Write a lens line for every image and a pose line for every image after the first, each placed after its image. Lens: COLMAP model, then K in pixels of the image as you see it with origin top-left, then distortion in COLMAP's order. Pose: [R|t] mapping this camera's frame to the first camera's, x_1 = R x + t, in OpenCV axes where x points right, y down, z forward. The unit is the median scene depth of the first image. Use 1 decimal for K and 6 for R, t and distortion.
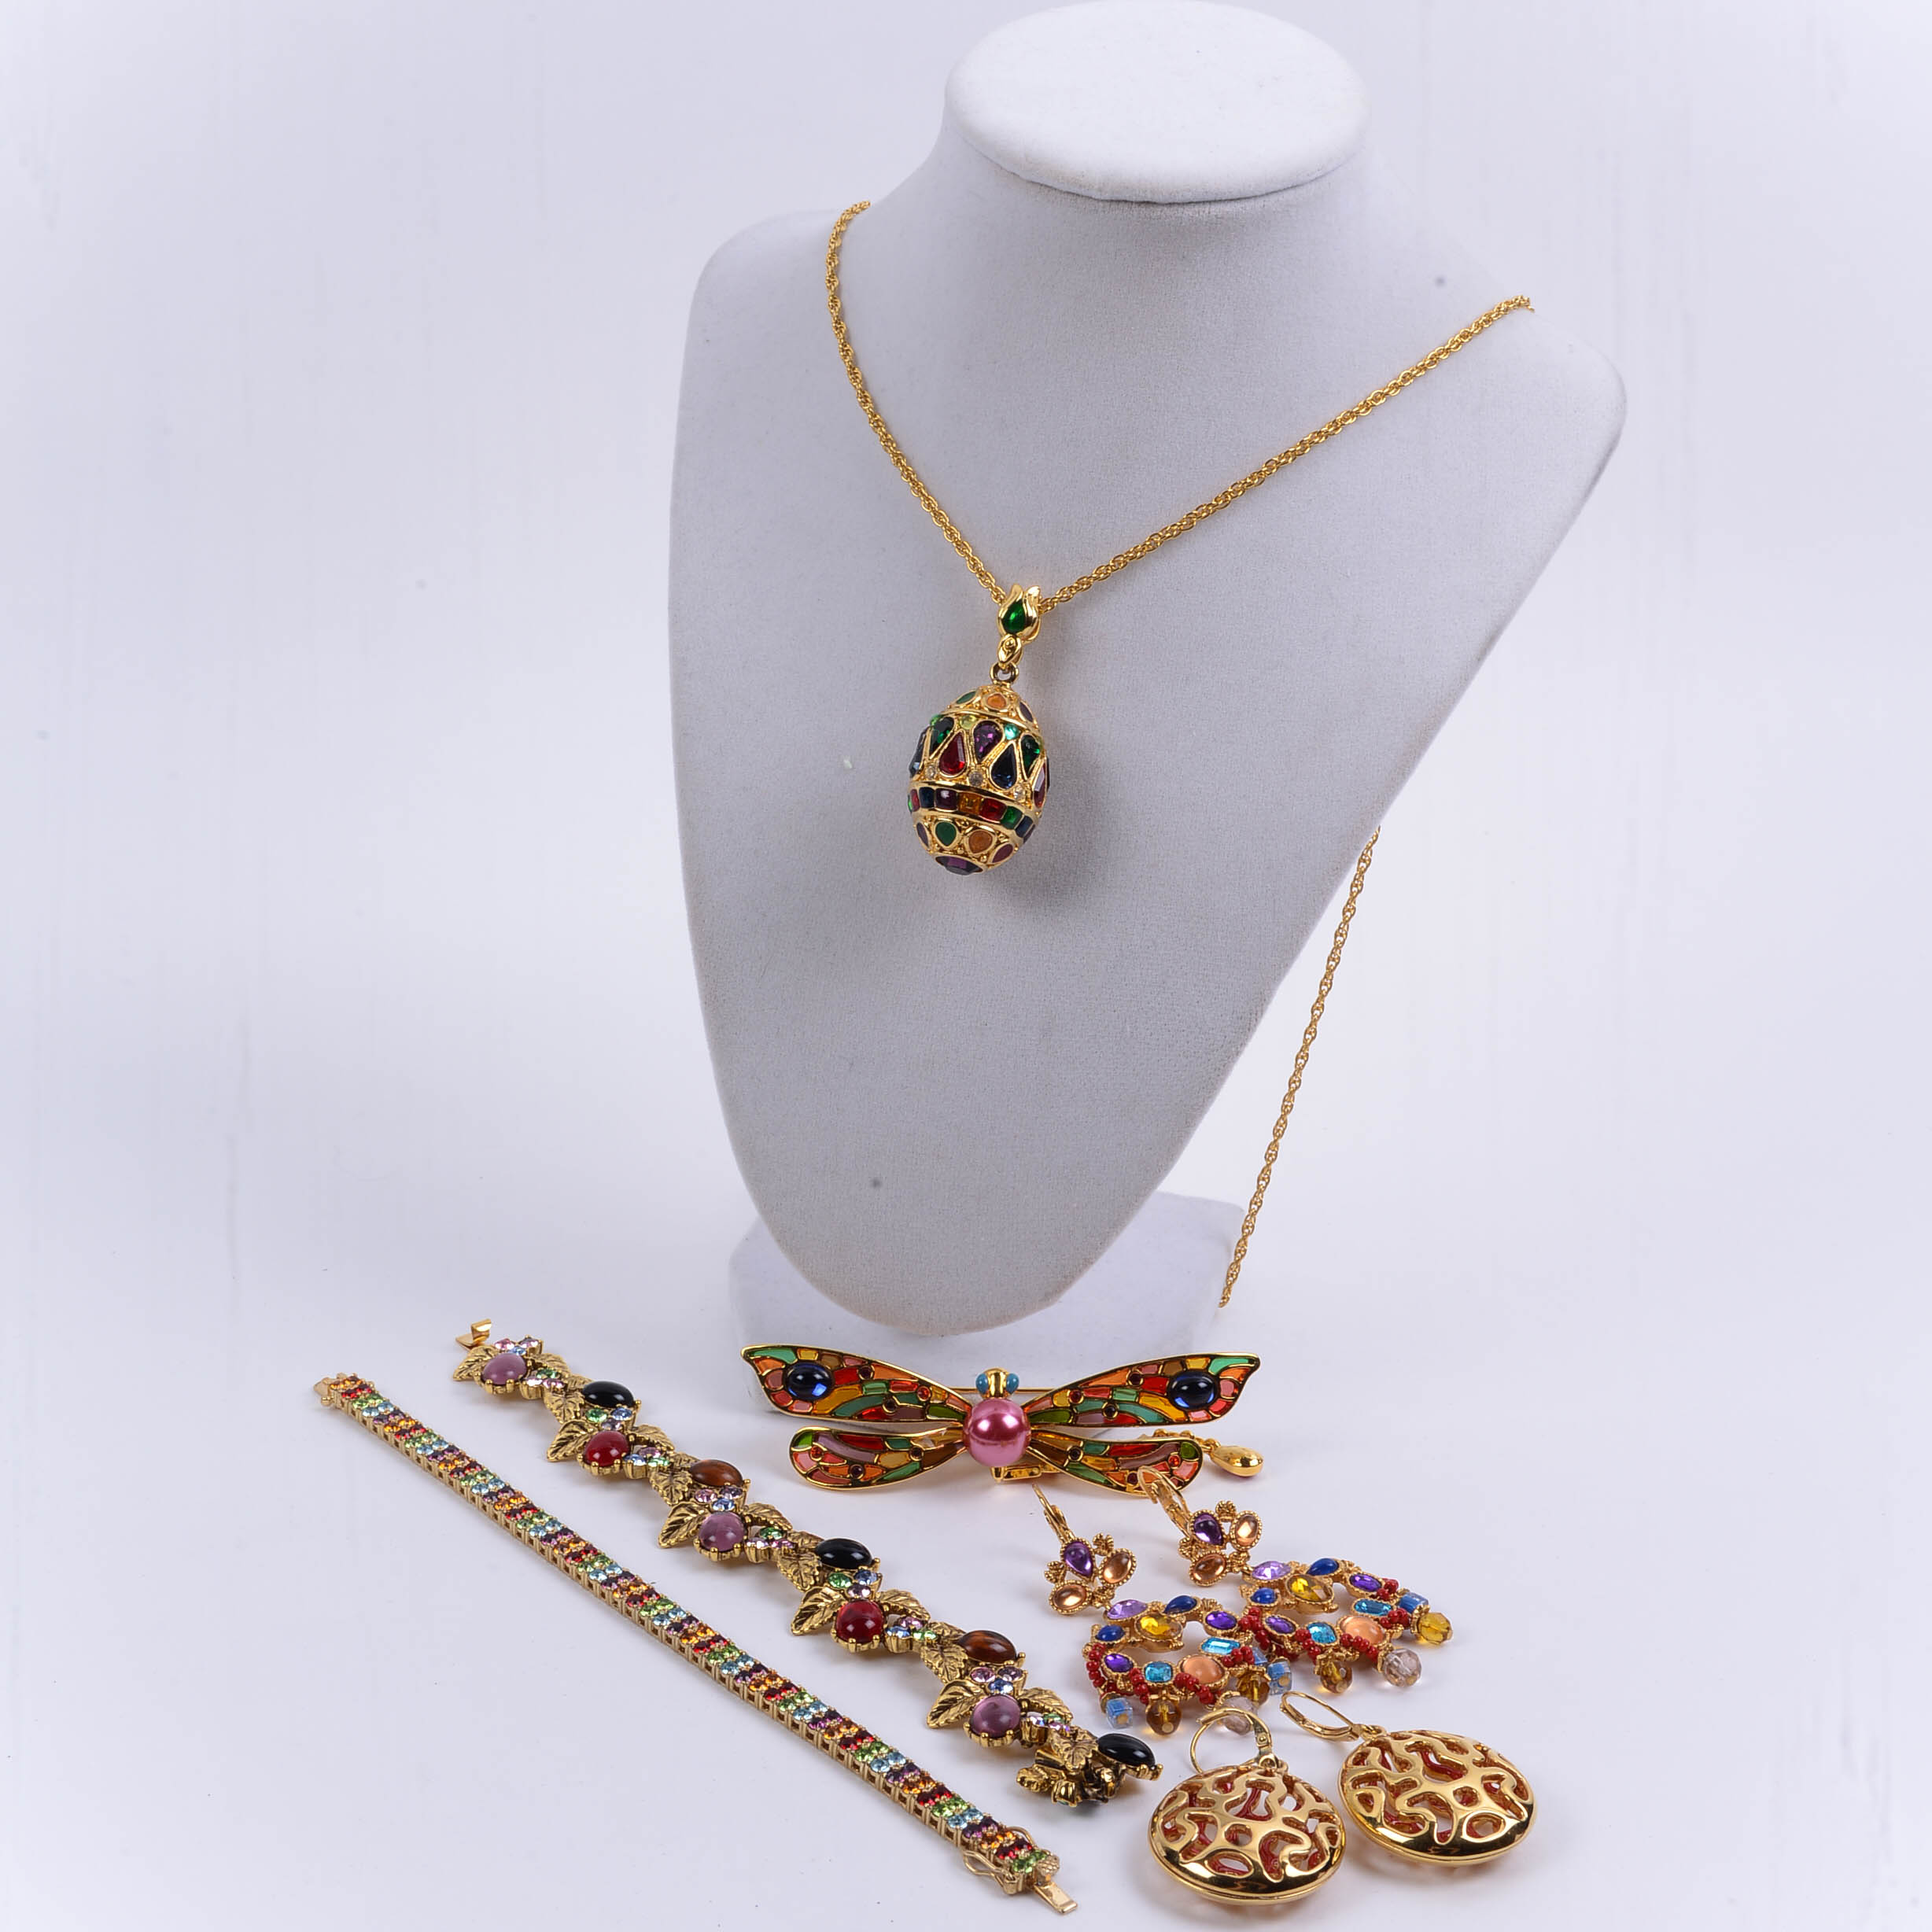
lens RADIAL K [[3615.4, 0, 965.7], [0, 3615.4, 964.2], [0, 0, 1]] dist [0.043391, 0.000000]
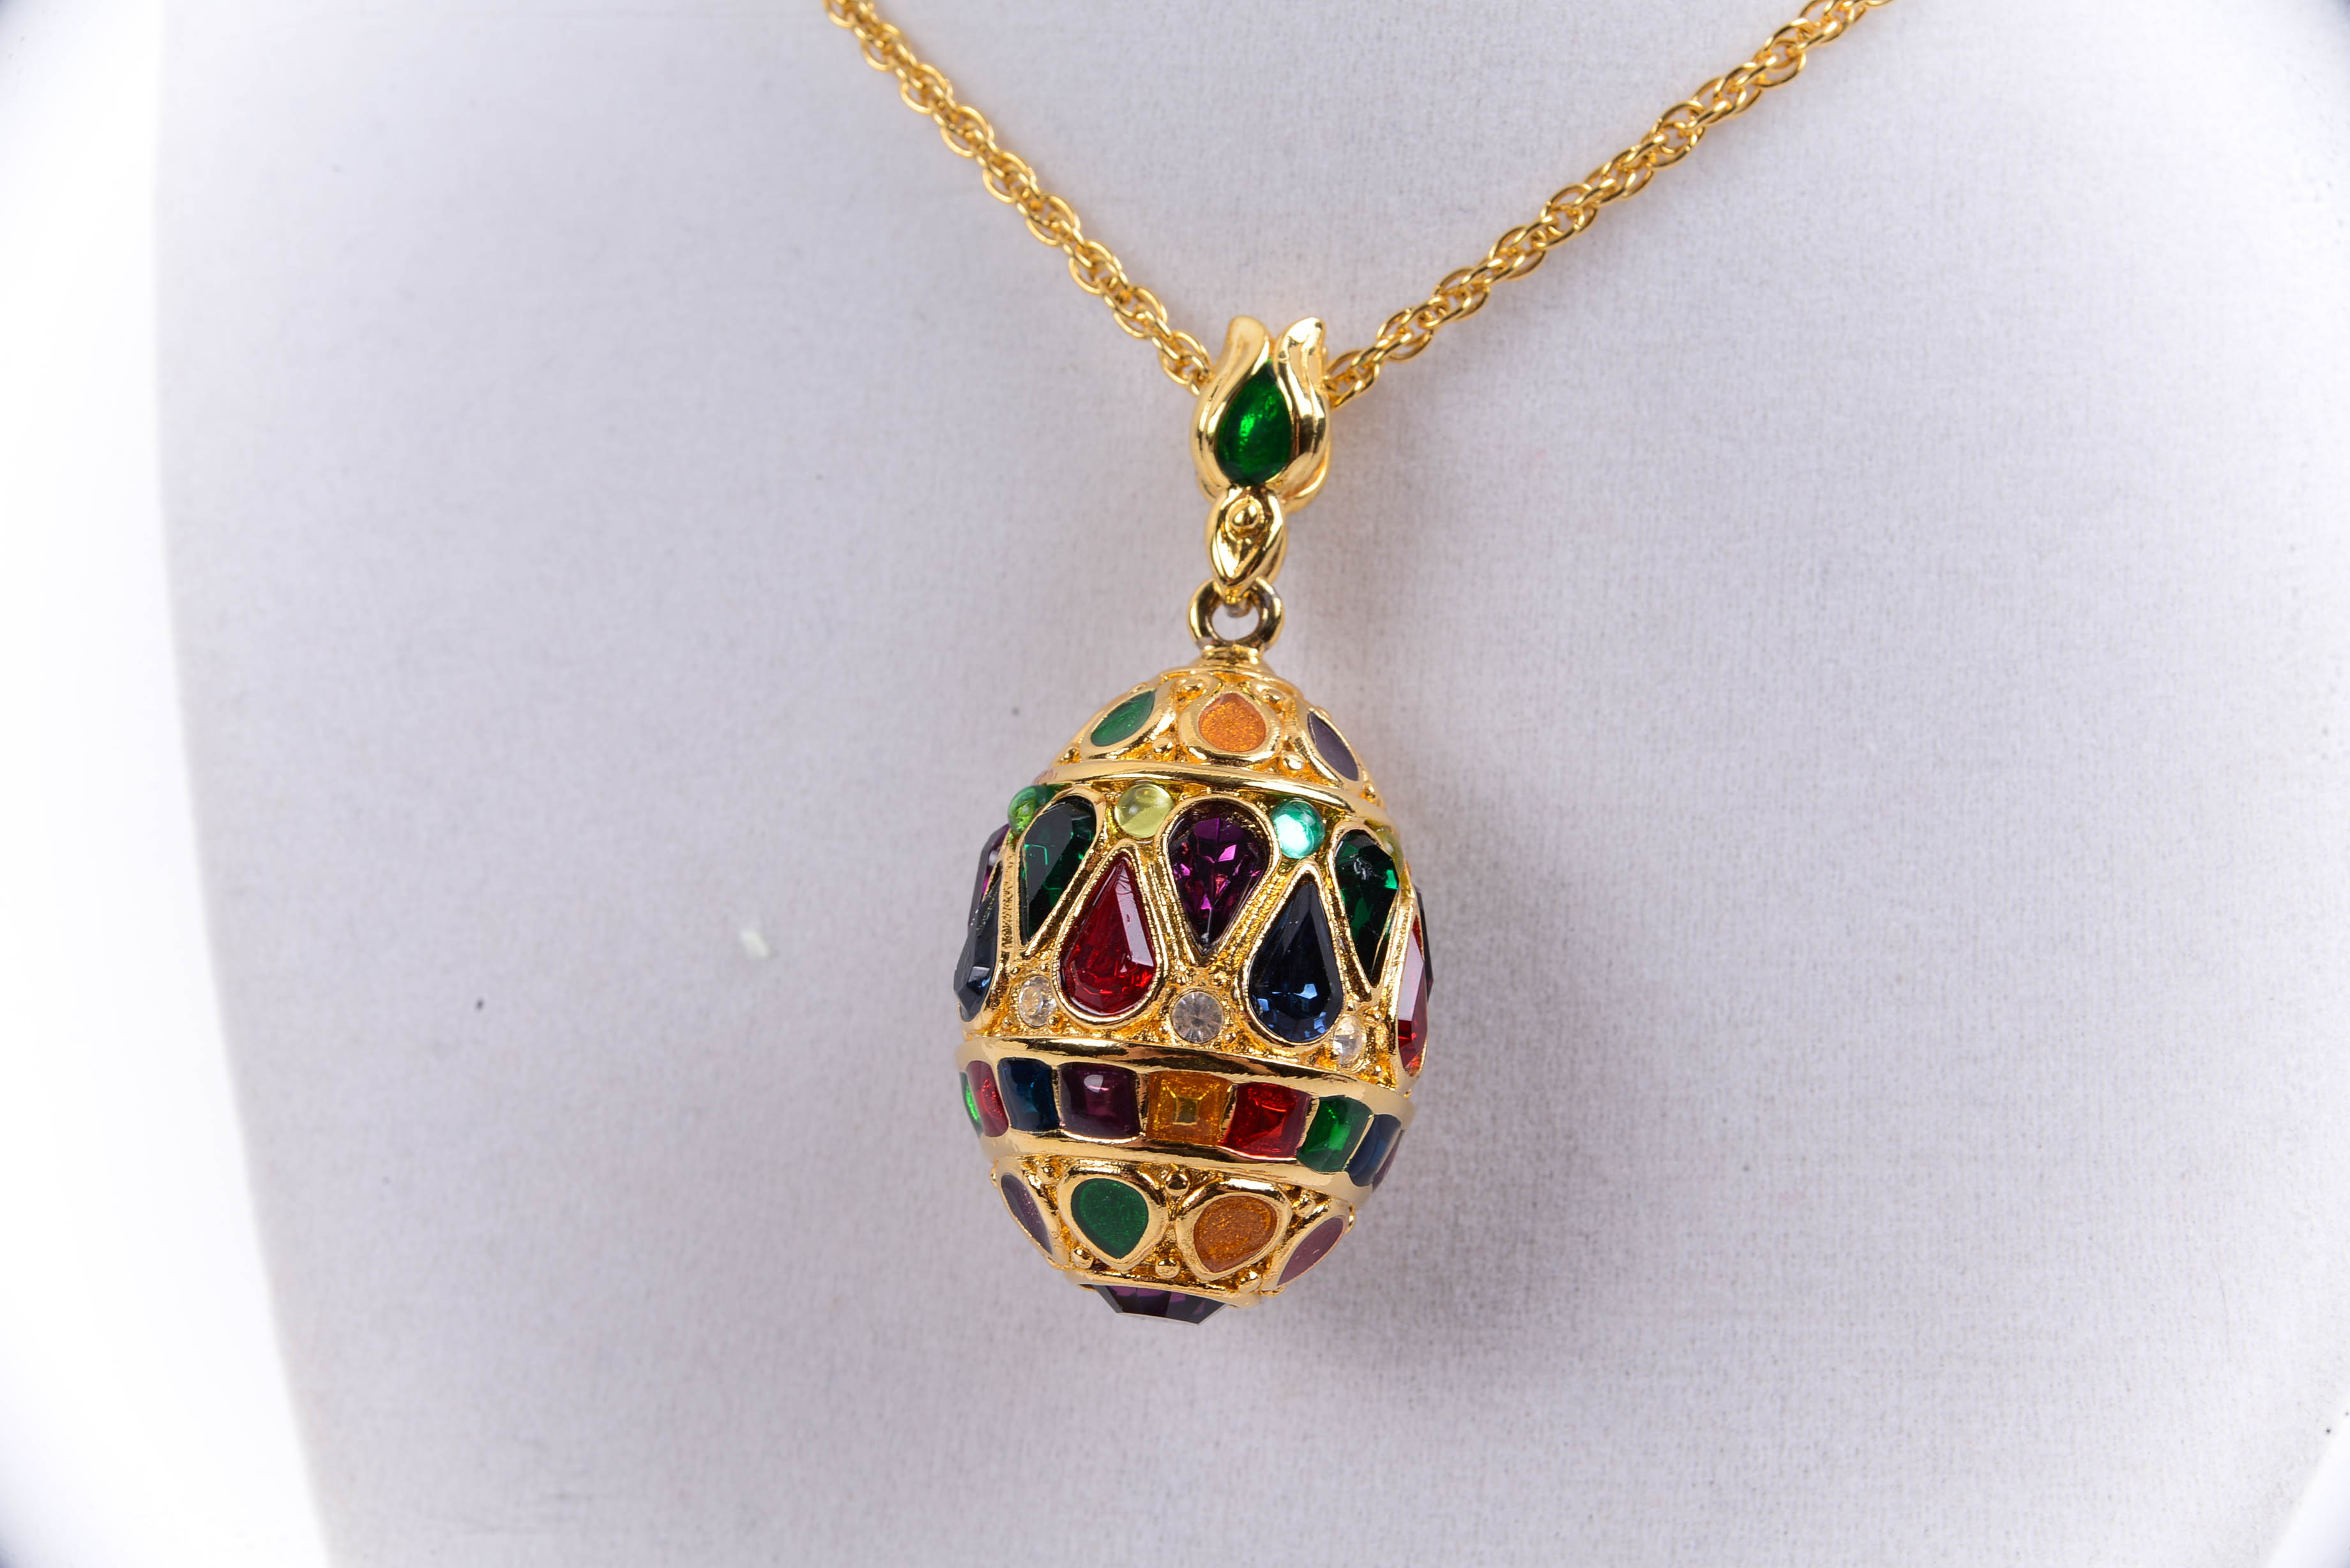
lens RADIAL K [[3712.7, 0, 1175.6], [0, 3712.7, 784.7], [0, 0, 1]] dist [0.003053, 0.000000]
pose [[0.993332, -0.105663, 0.046117, -0.010179], [0.104854, 0.994294, 0.019619, -0.074399], [-0.047927, -0.014652, 0.998743, 0.704923]]
